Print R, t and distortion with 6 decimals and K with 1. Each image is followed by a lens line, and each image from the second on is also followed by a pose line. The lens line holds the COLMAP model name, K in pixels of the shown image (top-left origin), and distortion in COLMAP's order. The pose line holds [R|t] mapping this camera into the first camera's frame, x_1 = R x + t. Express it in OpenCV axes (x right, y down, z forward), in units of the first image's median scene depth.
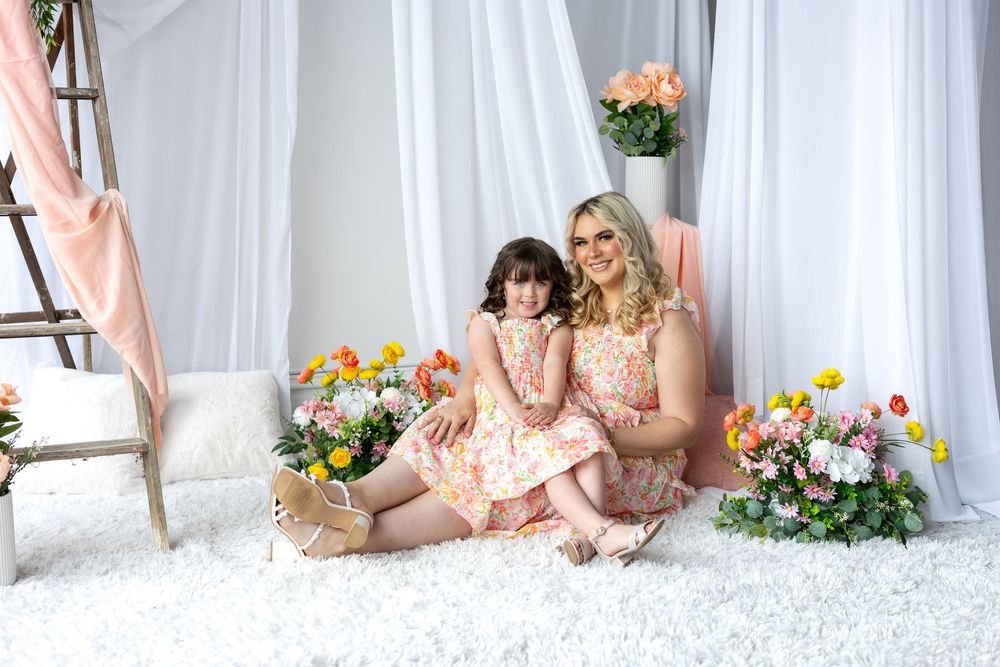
lens RADIAL K [[1384.2, 0, 514.0], [0, 1384.2, 319.4], [0, 0, 1]] dist [-0.014908, 0.000000]
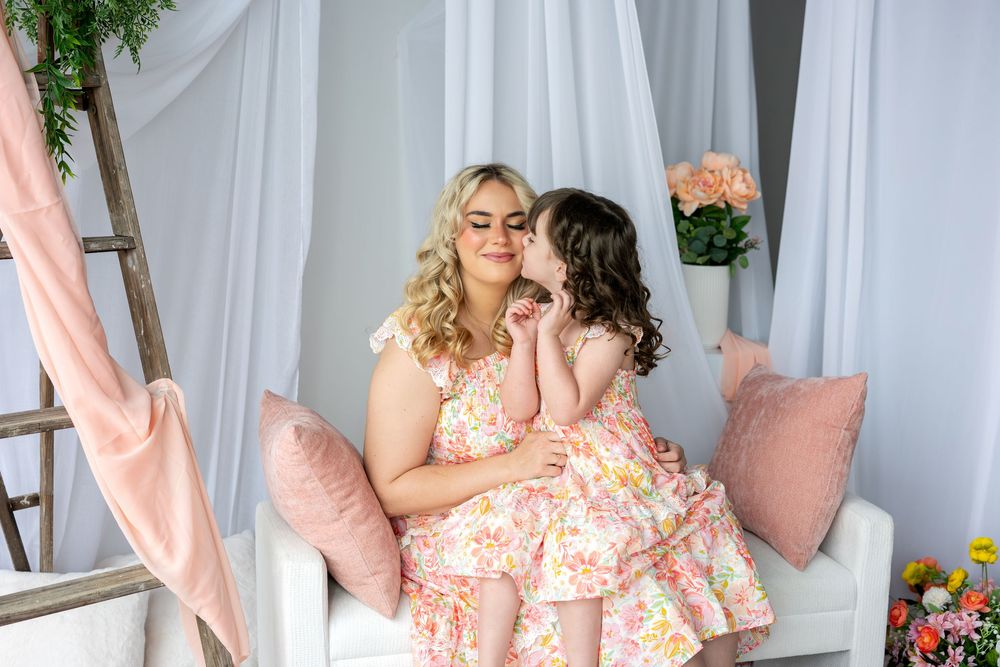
lens RADIAL K [[1384.2, 0, 501.7], [0, 1384.2, 330.5], [0, 0, 1]] dist [-0.014908, 0.000000]
pose [[0.969487, -0.024158, 0.243950, -0.283946], [0.010894, 0.998395, 0.055577, -0.151764], [-0.244901, -0.051223, 0.968194, 0.247767]]
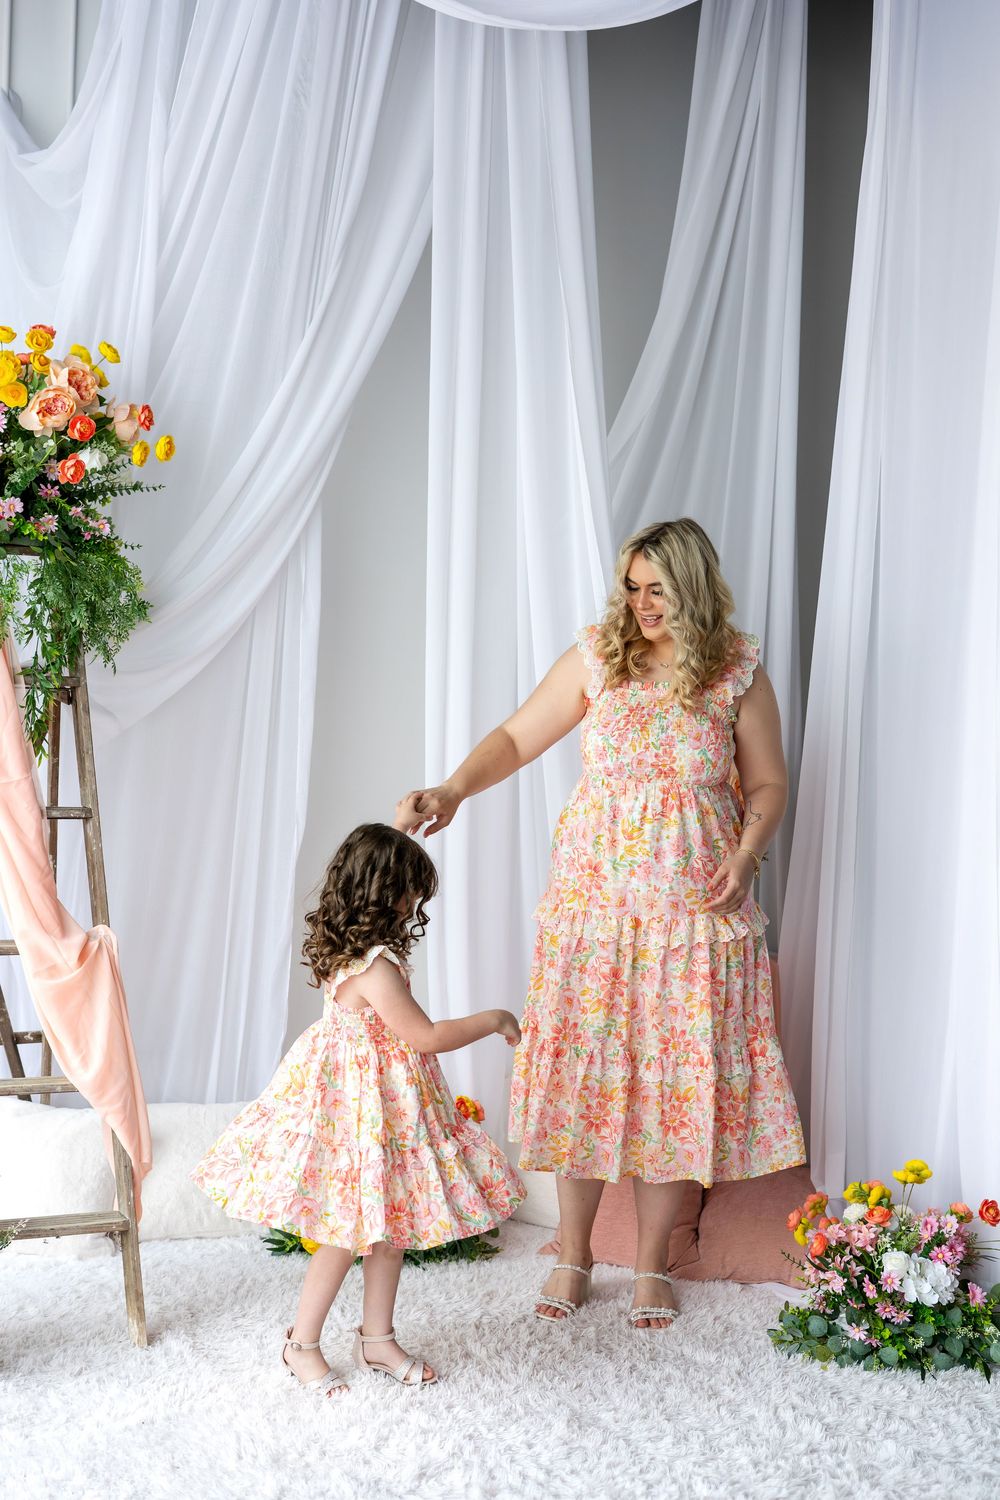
lens RADIAL K [[2076.3, 0, 519.4], [0, 2076.3, 760.1], [0, 0, 1]] dist [-0.014908, 0.000000]
pose [[0.998669, 0.046361, -0.022583, 0.000568], [-0.047503, 0.997466, -0.052971, -0.136364], [0.020070, 0.053973, 0.998341, -0.312064]]
